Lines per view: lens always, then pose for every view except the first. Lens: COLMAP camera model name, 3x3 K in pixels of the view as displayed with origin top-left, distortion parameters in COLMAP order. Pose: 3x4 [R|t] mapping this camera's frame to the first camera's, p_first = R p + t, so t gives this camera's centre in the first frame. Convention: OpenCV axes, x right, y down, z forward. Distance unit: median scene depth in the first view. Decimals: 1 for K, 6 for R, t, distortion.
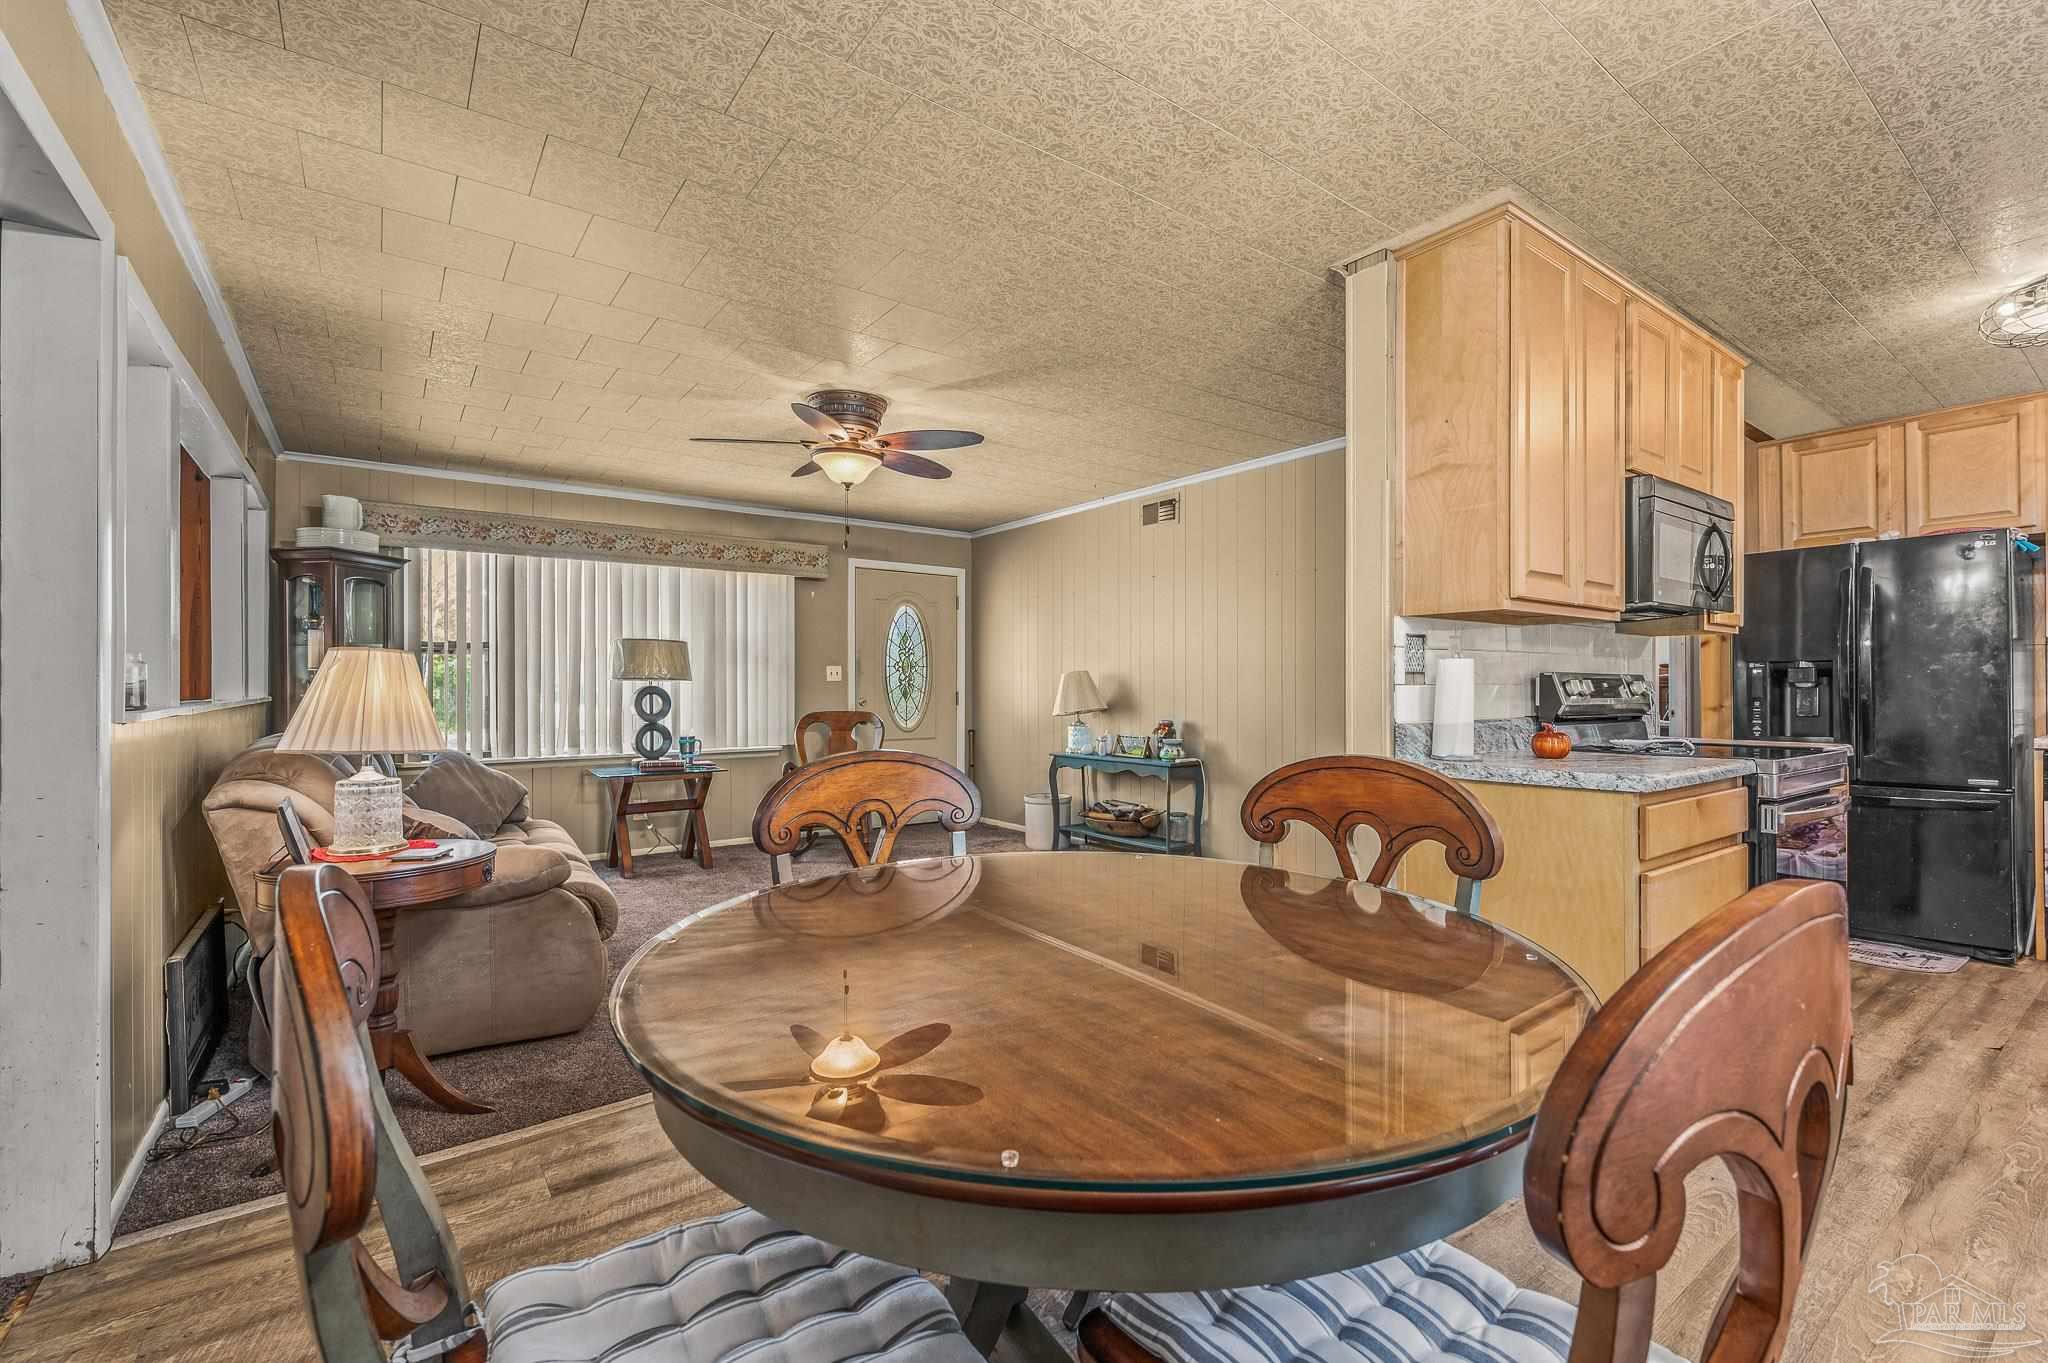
lens RADIAL K [[885.0, 0, 1015.8], [0, 885.0, 684.5], [0, 0, 1]] dist [-0.002979, -0.000178]
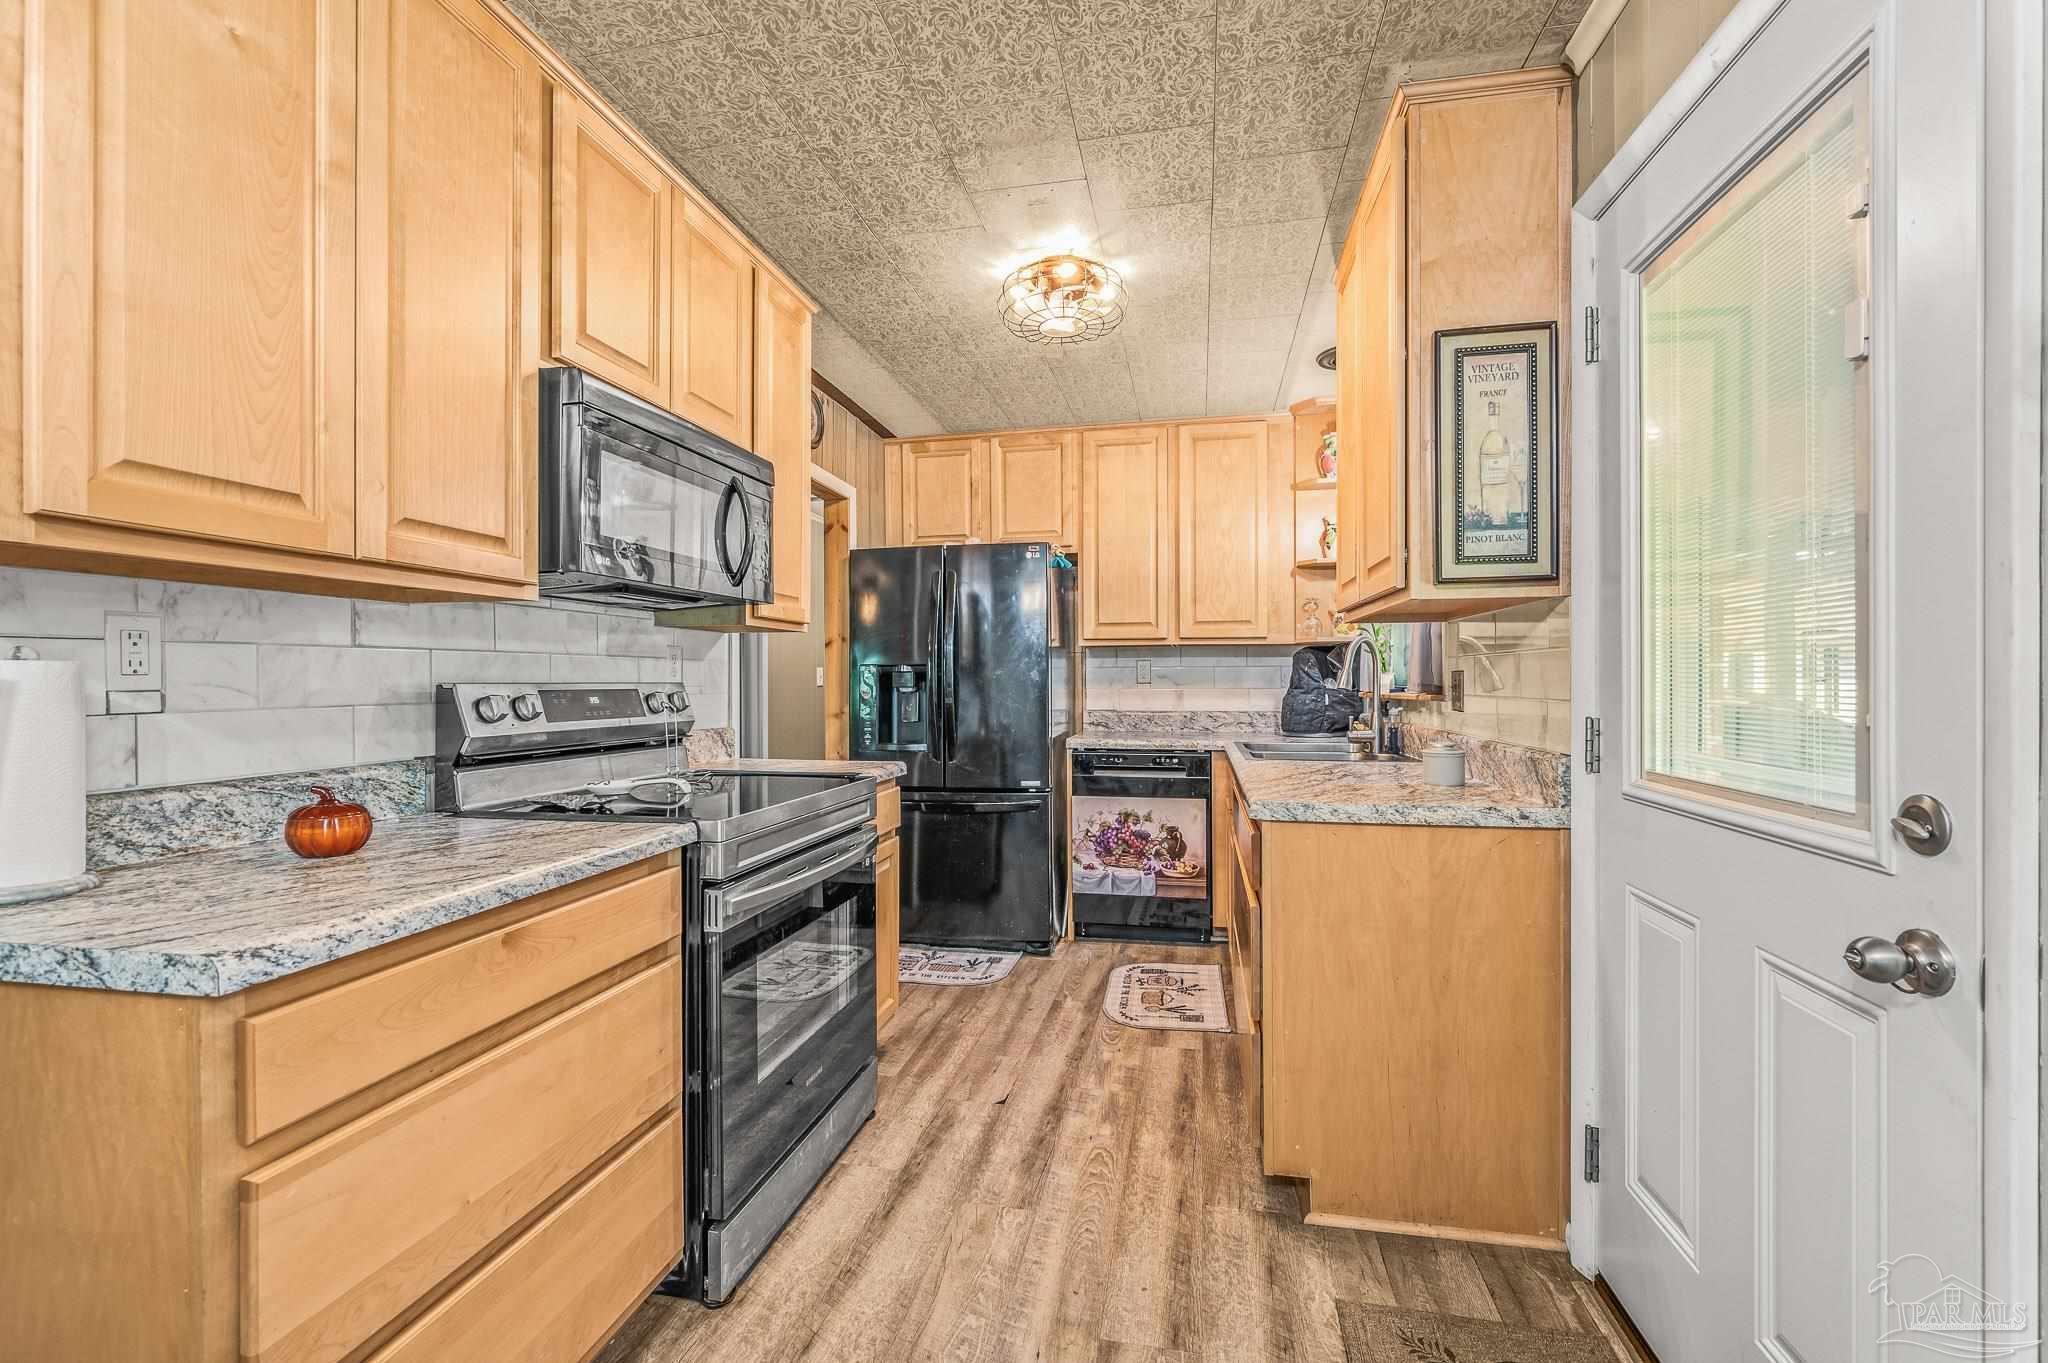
lens RADIAL K [[846.0, 0, 1026.8], [0, 846.0, 683.2], [0, 0, 1]] dist [-0.001630, -0.000043]
pose [[0.739093, -0.005446, 0.673581, 0.401757], [0.001134, 0.999976, 0.006840, -0.014039], [-0.673602, -0.004292, 0.739082, 0.252035]]
